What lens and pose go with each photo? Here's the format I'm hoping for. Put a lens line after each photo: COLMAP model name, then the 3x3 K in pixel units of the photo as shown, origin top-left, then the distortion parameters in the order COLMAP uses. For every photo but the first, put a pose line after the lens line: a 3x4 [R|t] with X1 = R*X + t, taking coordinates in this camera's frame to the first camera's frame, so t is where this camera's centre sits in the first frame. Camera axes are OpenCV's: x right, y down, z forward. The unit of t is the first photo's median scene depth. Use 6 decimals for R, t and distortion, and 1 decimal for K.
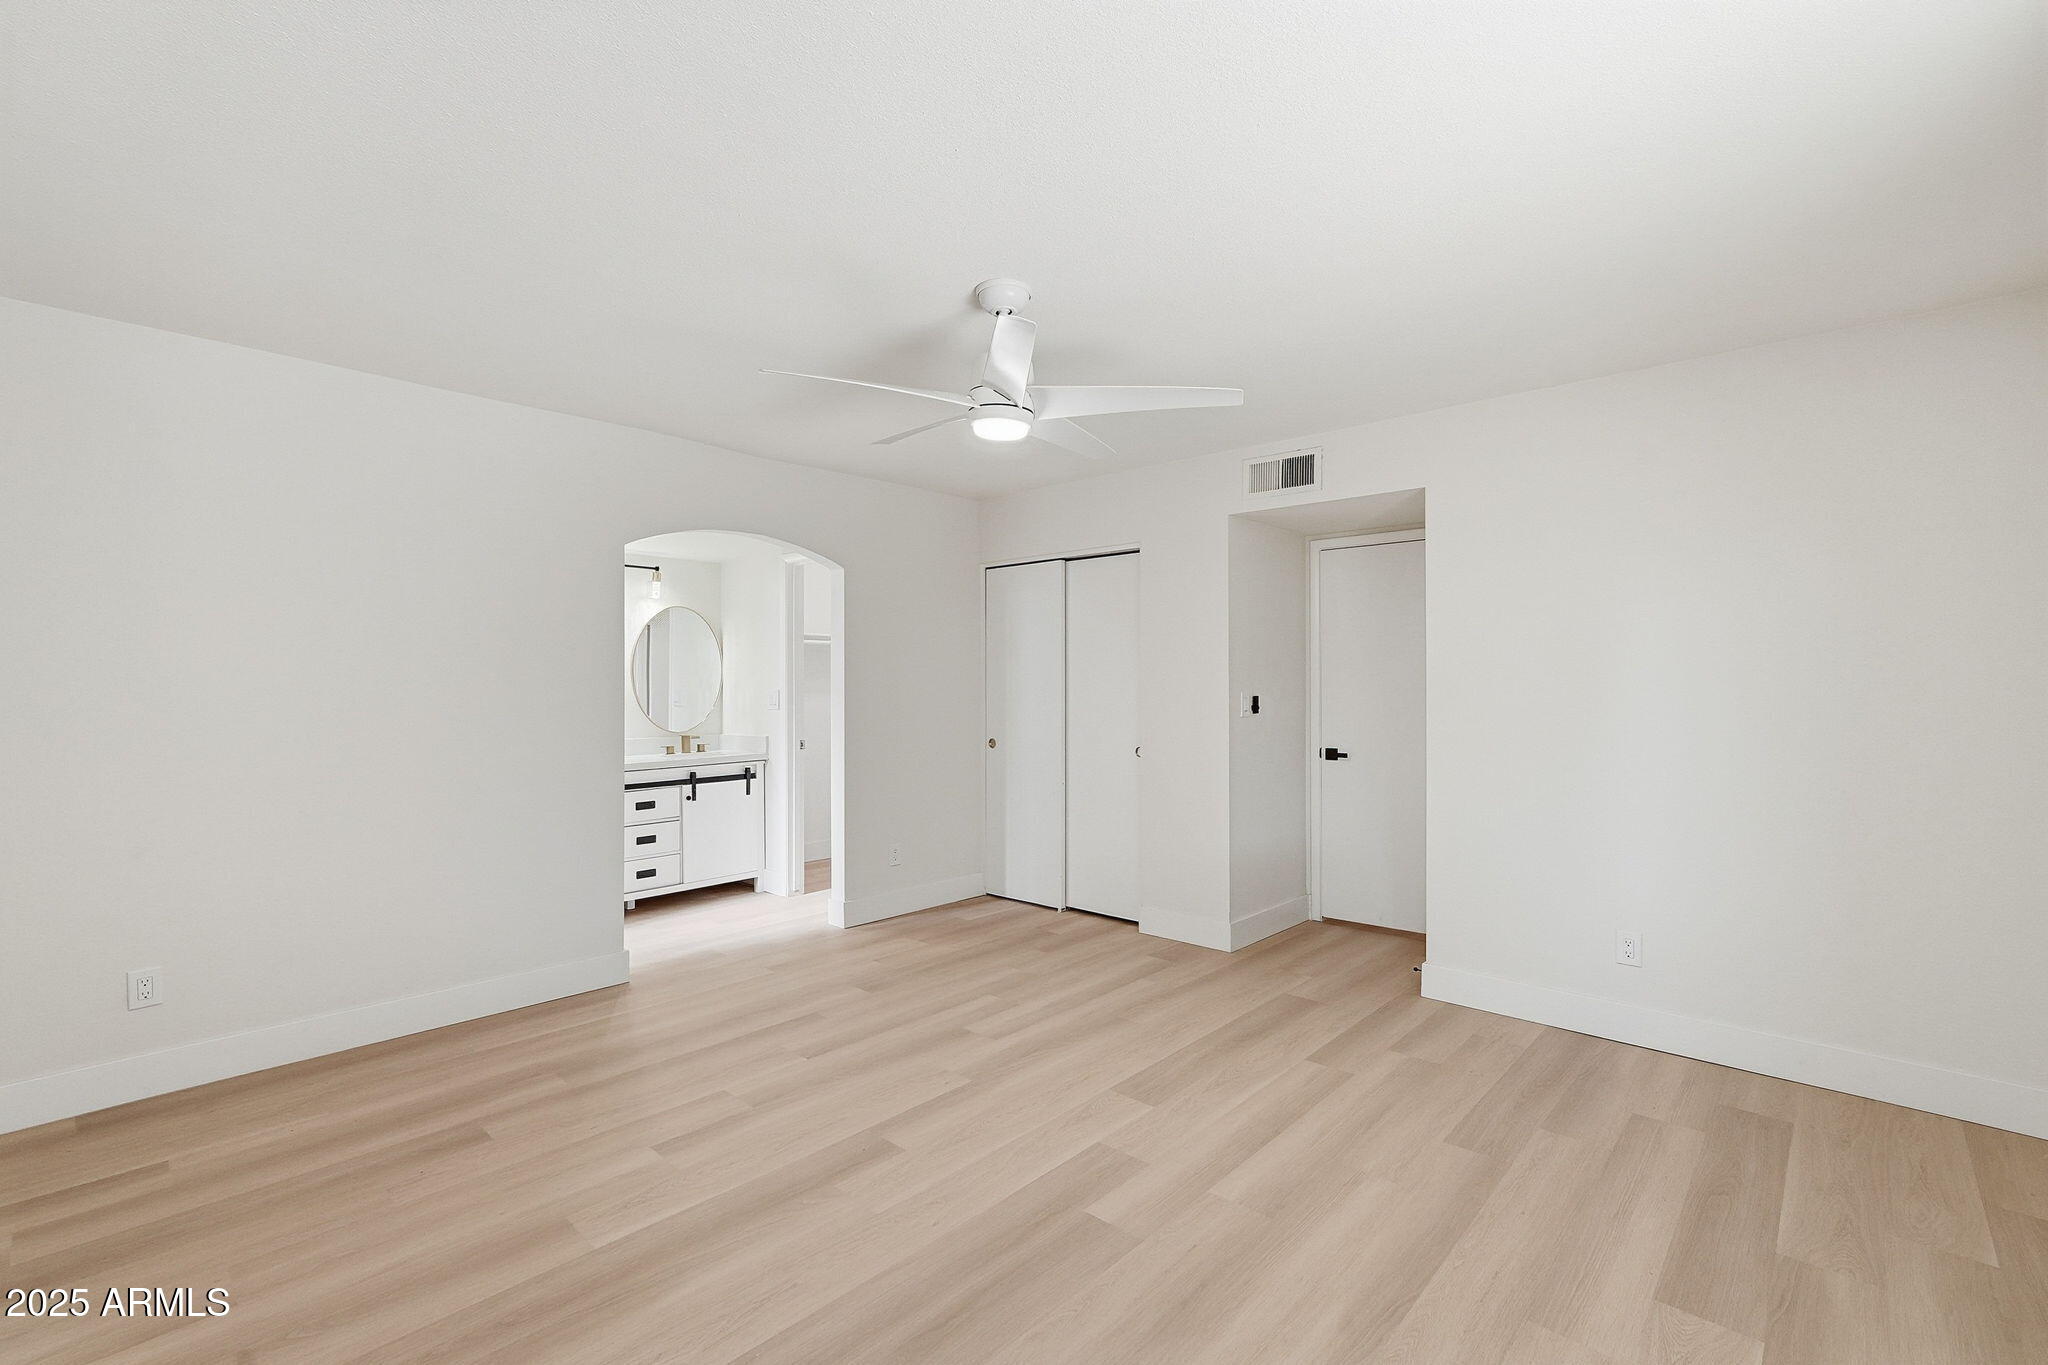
lens RADIAL K [[899.6, 0, 1018.0], [0, 899.6, 681.1], [0, 0, 1]] dist [-0.004946, 0.001083]
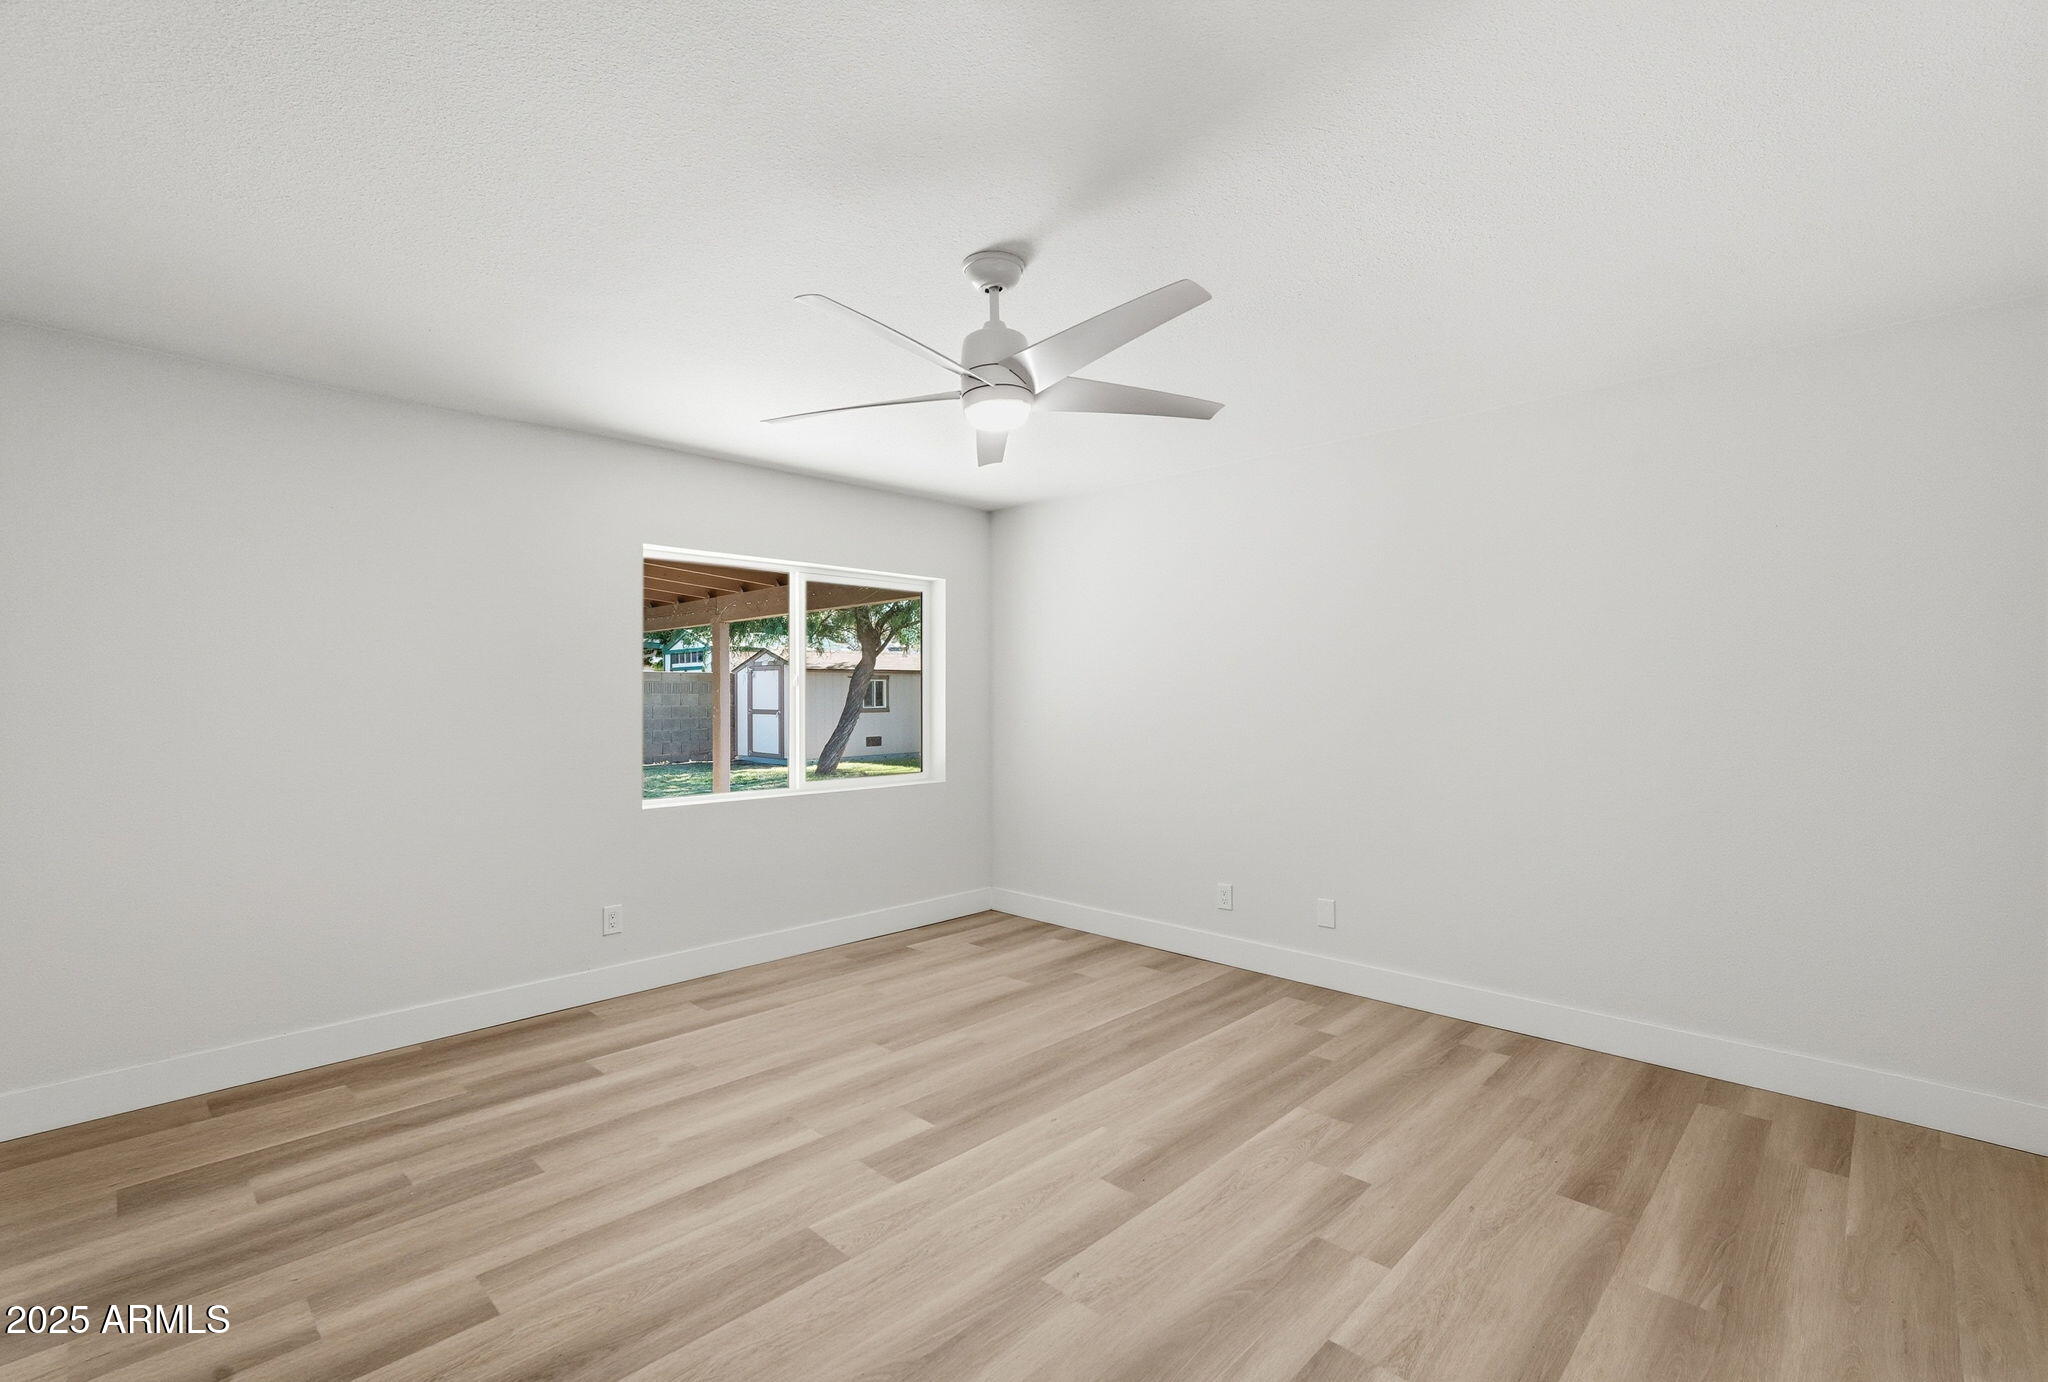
lens RADIAL K [[928.0, 0, 1022.1], [0, 928.0, 692.9], [0, 0, 1]] dist [-0.000100, -0.000011]
pose [[-0.999924, 0.004231, 0.011560, -0.056359], [0.004123, 0.999948, -0.009348, 0.008613], [-0.011599, -0.009299, -0.999889, 2.053895]]
